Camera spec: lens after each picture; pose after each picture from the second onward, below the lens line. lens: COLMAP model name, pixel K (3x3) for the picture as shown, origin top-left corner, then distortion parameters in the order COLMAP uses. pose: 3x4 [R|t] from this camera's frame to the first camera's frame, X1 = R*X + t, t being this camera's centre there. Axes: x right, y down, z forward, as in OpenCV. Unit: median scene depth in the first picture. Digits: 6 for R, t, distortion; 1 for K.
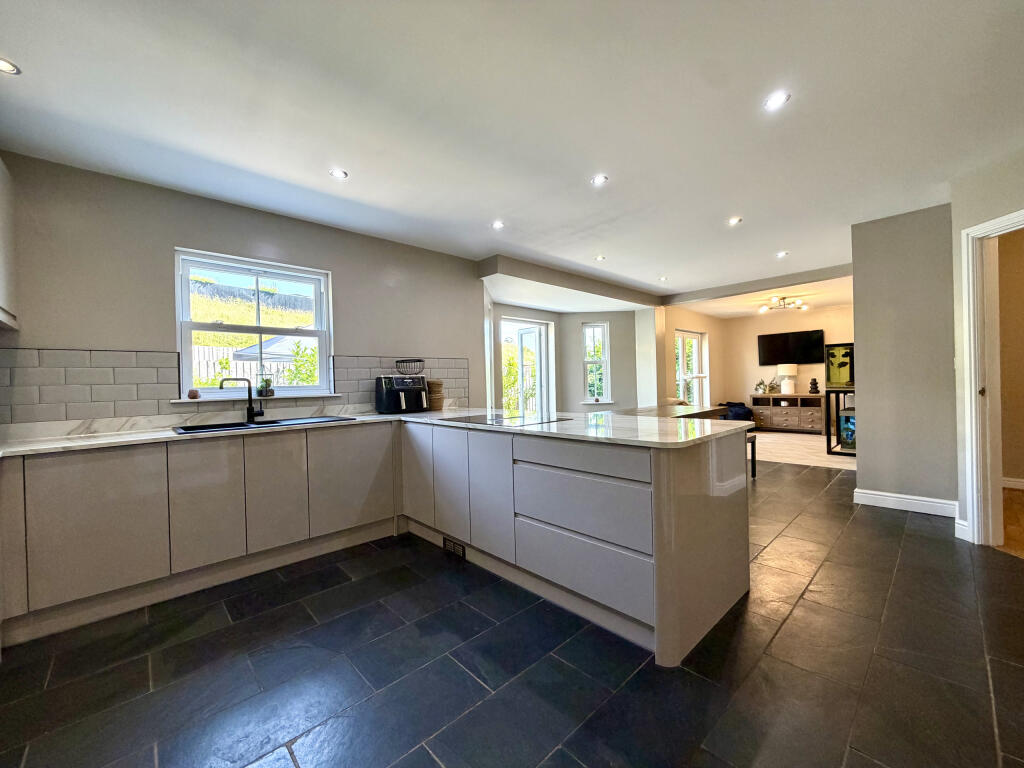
lens RADIAL K [[408.4, 0, 504.1], [0, 408.4, 384.8], [0, 0, 1]] dist [0.000052, -0.000031]
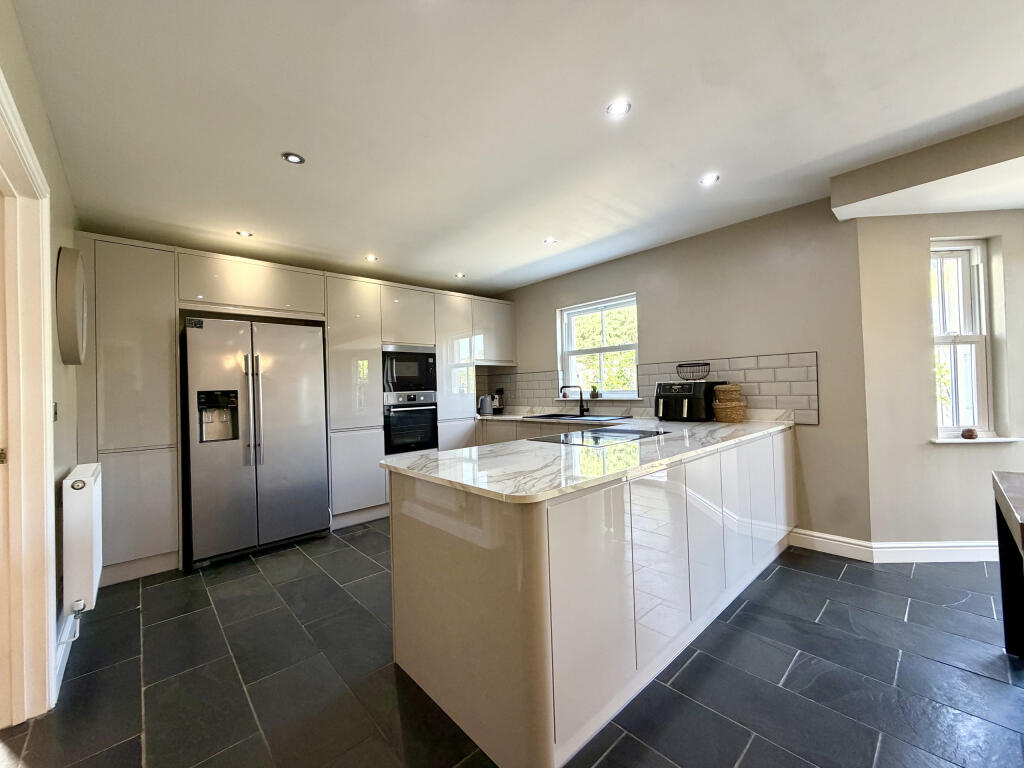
lens RADIAL K [[408.4, 0, 504.1], [0, 408.4, 384.8], [0, 0, 1]] dist [0.000052, -0.000031]
pose [[-0.006233, 0.010466, -0.999926, 0.690076], [0.020834, 0.999730, 0.010335, -0.032180], [0.999764, -0.020768, -0.006449, 0.587846]]
